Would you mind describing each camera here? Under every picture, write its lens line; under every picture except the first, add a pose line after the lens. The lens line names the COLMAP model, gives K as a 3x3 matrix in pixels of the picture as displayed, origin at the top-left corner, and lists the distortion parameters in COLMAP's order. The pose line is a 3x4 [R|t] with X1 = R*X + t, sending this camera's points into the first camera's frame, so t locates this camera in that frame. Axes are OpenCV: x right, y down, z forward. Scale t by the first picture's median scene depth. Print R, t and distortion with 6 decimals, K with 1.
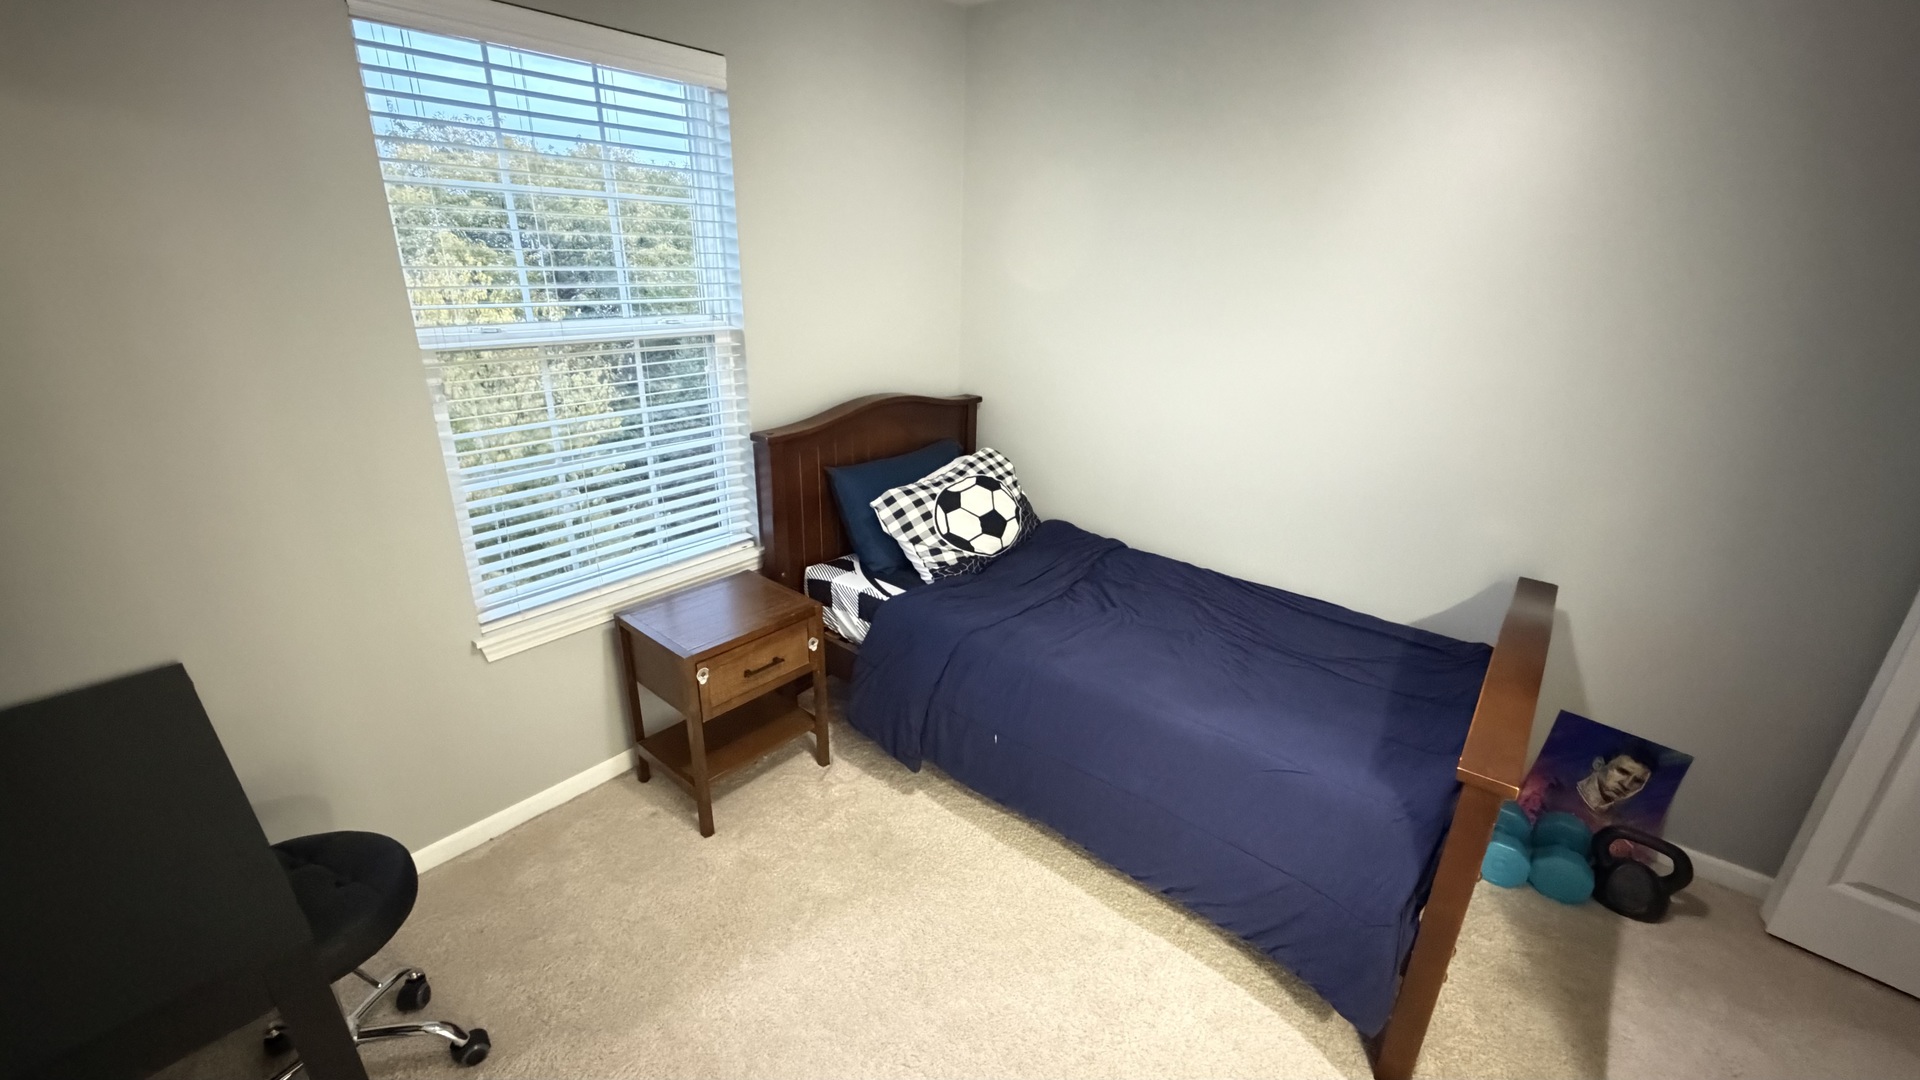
lens RADIAL K [[766.0, 0, 961.4], [0, 766.0, 534.8], [0, 0, 1]] dist [0.001639, 0.000096]
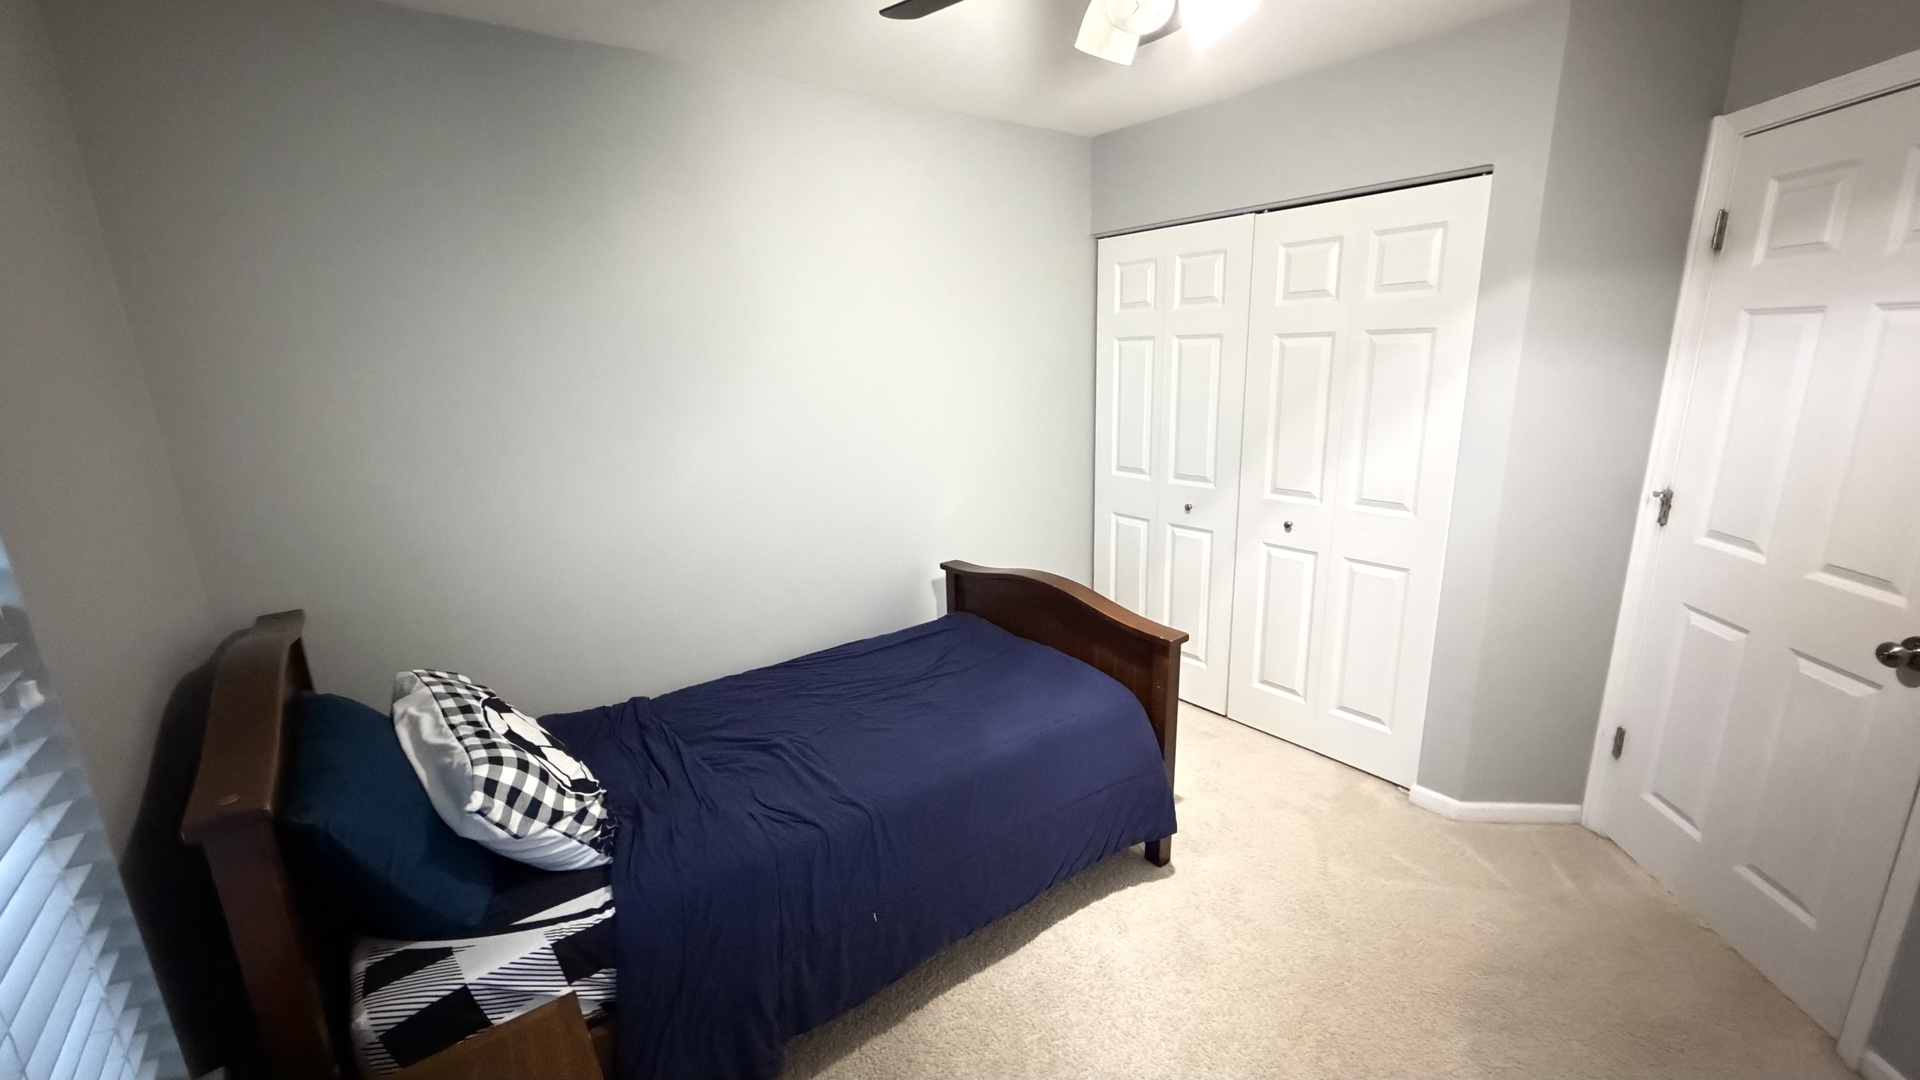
lens RADIAL K [[766.0, 0, 963.4], [0, 766.0, 542.8], [0, 0, 1]] dist [0.001639, 0.000096]
pose [[0.216386, -0.267400, 0.938975, -0.509985], [0.367423, 0.913359, 0.175433, -0.182895], [-0.904532, 0.307039, 0.295887, 0.448116]]
